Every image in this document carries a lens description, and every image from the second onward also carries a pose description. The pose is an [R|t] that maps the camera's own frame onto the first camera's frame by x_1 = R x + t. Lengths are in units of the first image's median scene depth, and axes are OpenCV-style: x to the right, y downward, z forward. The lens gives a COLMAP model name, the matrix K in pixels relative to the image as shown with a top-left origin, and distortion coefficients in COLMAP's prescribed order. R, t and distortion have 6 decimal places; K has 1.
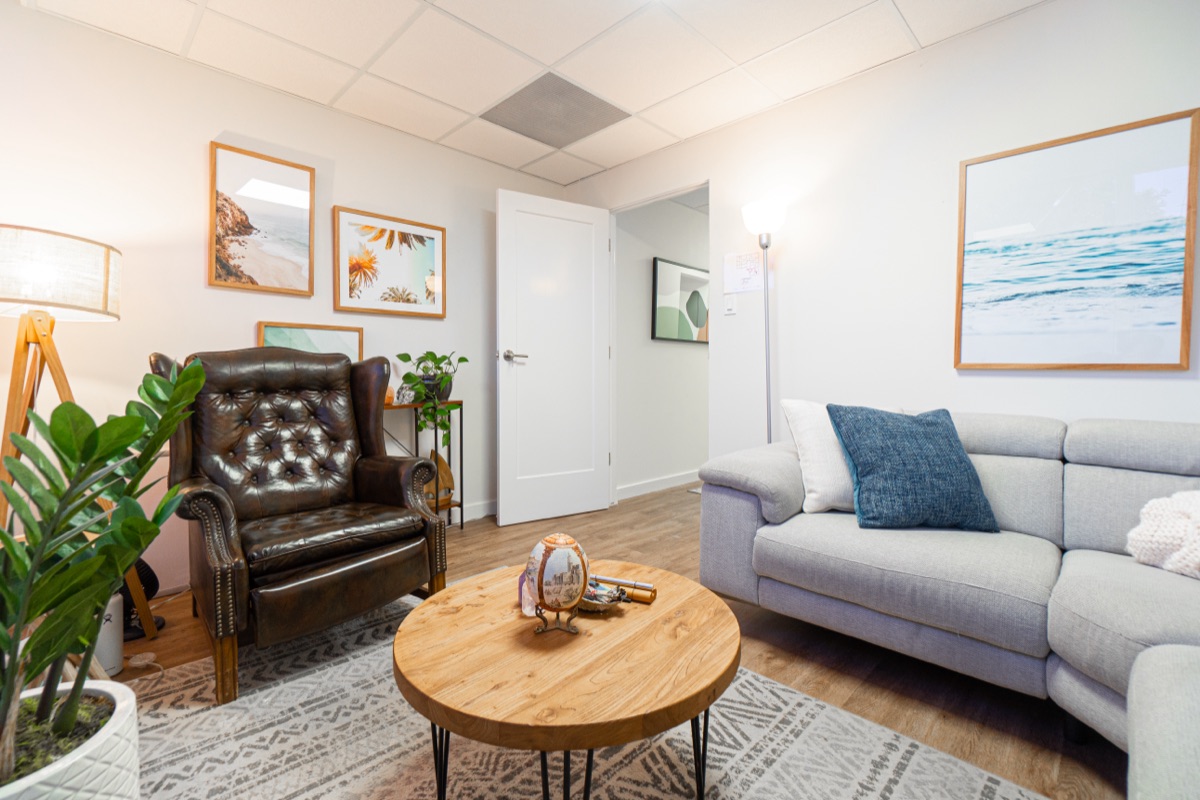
lens RADIAL K [[525.4, 0, 596.5], [0, 525.4, 395.0], [0, 0, 1]] dist [-0.026219, -0.000021]
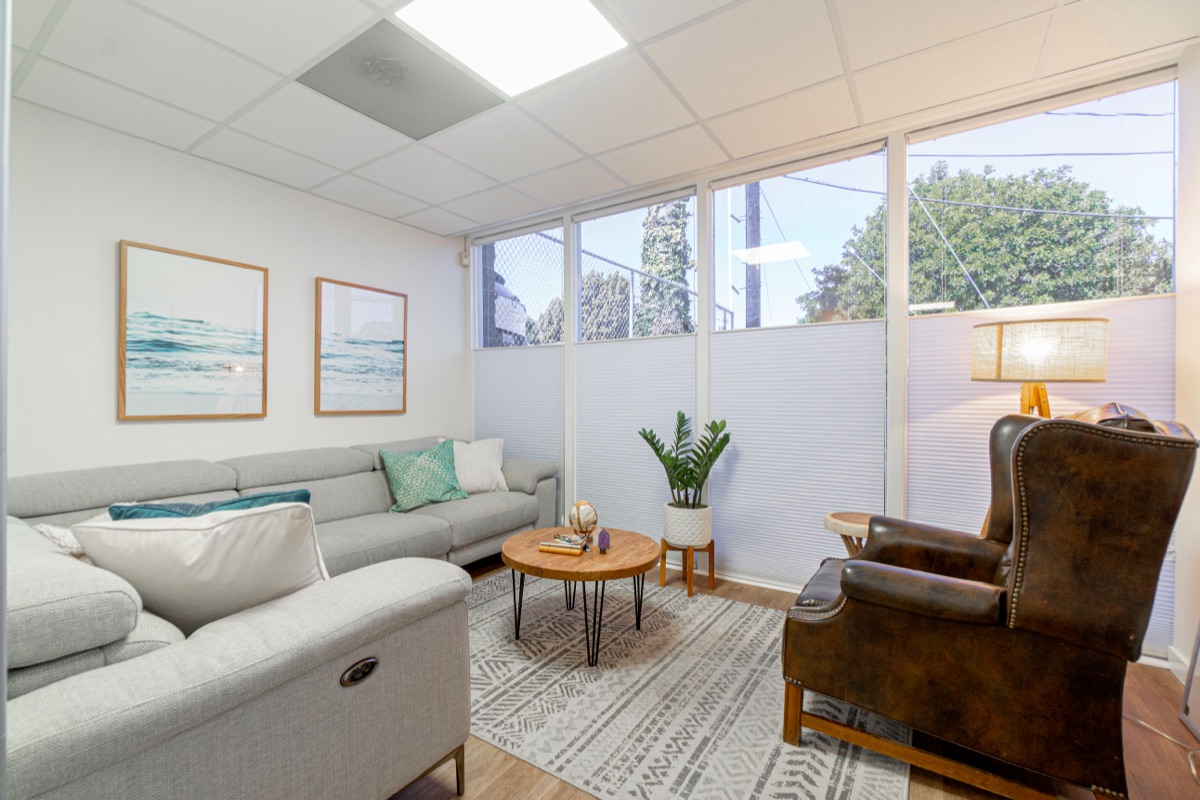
lens RADIAL K [[525.4, 0, 598.5], [0, 525.4, 399.8], [0, 0, 1]] dist [-0.026219, -0.000021]
pose [[-0.983340, 0.004234, -0.181728, 0.207169], [-0.000904, 0.999602, 0.028180, -0.181587], [0.181775, 0.027874, -0.982945, 2.459434]]
